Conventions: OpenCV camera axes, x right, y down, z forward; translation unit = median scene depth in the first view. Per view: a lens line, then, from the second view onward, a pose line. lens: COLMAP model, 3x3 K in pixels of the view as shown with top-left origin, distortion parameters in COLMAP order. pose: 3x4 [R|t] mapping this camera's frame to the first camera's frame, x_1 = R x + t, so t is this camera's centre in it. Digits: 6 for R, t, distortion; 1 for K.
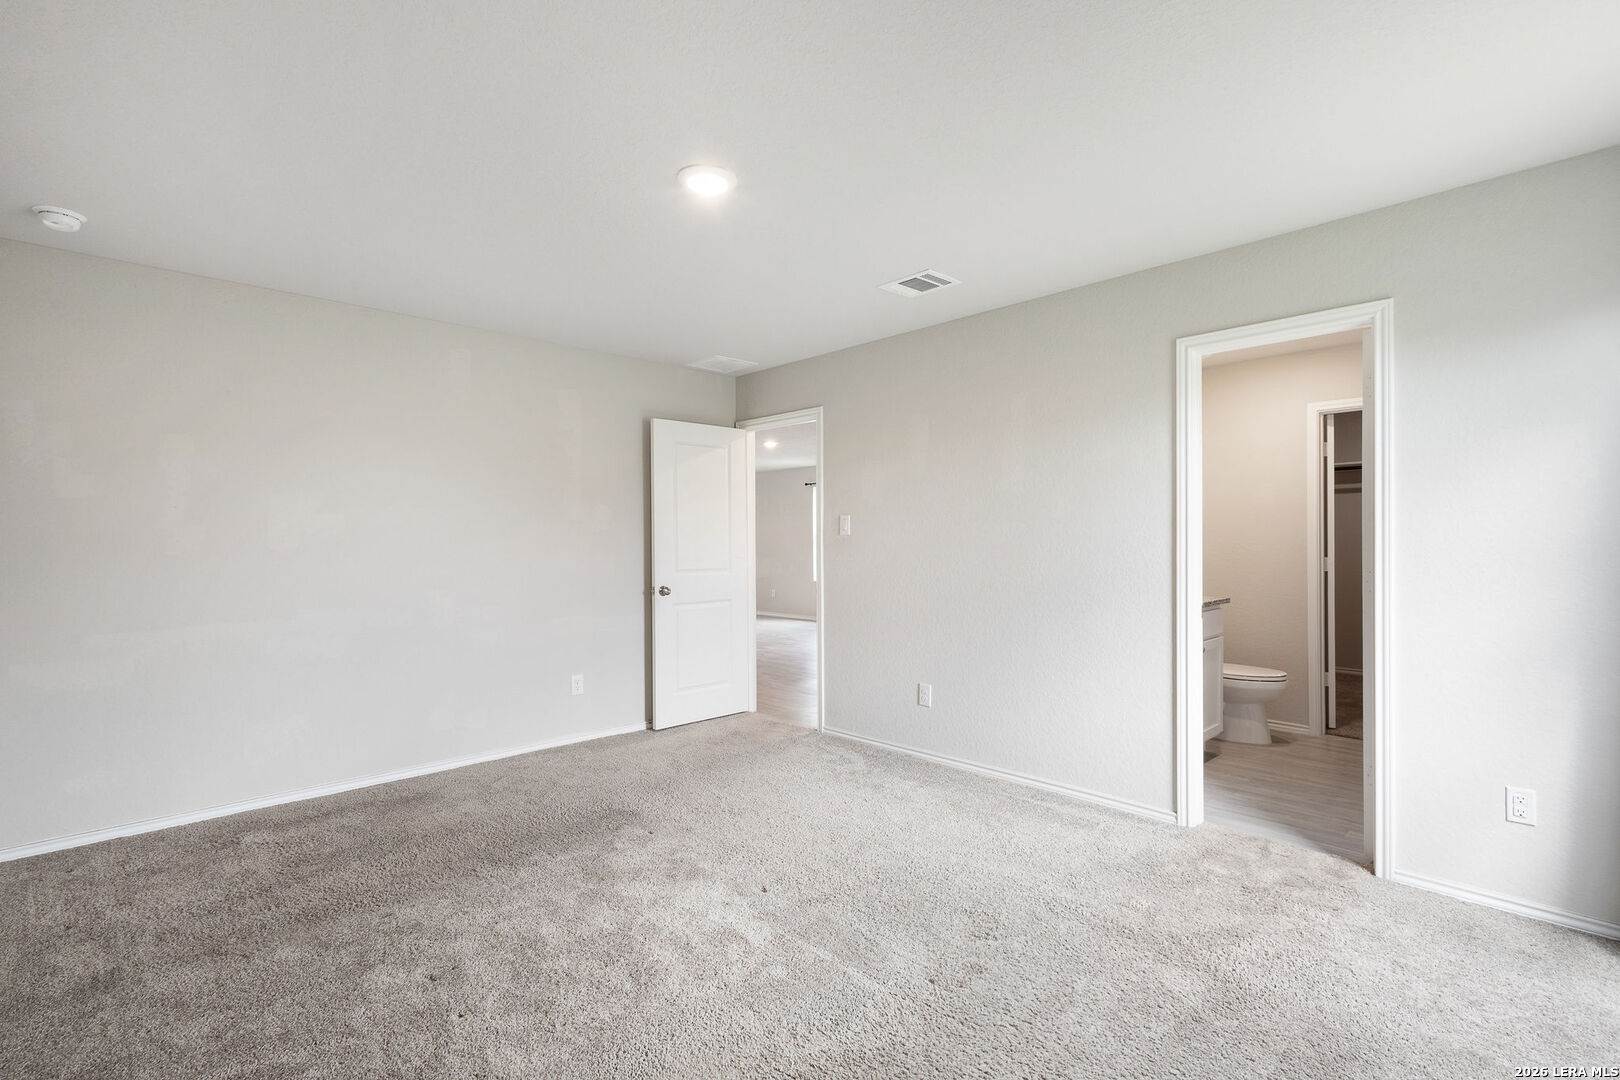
lens RADIAL K [[742.9, 0, 810.0], [0, 742.9, 540.0], [0, 0, 1]] dist [-0.002263, -0.000331]
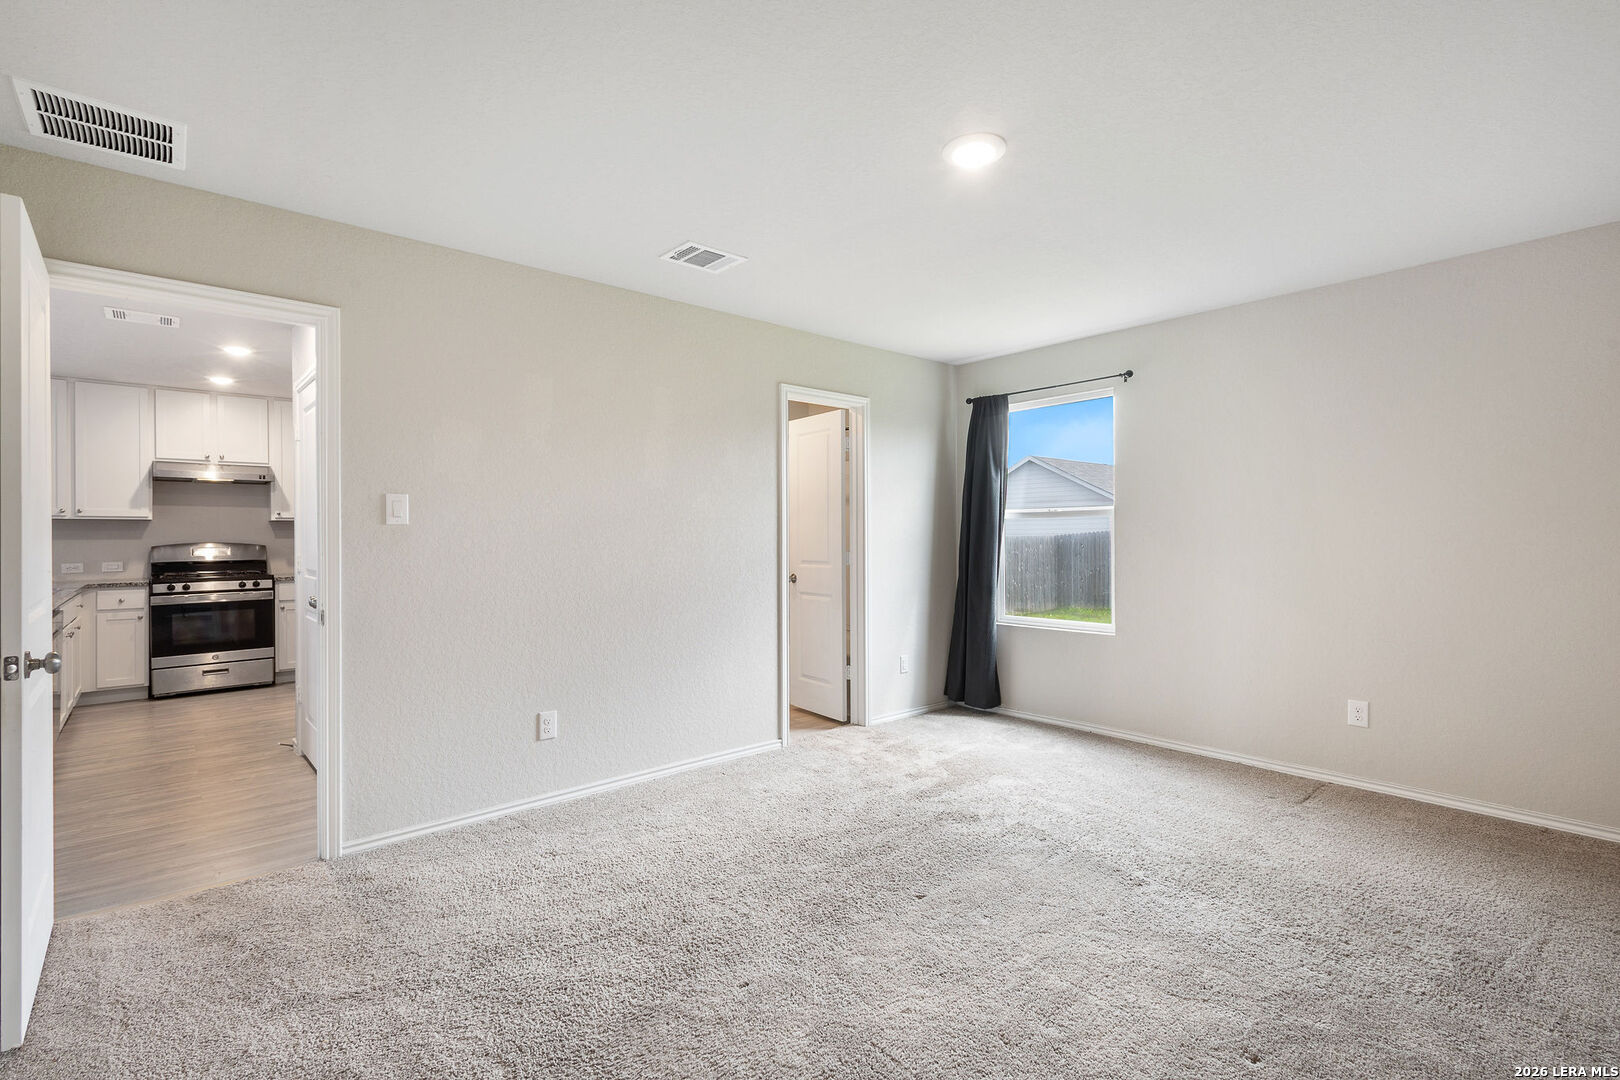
lens RADIAL K [[743.2, 0, 810.0], [0, 743.2, 540.0], [0, 0, 1]] dist [0.002150, 0.000113]
pose [[0.037940, -0.005616, 0.999264, -0.766170], [-0.001106, 0.999983, 0.005662, 0.003079], [-0.999279, -0.001320, 0.037933, 0.822803]]
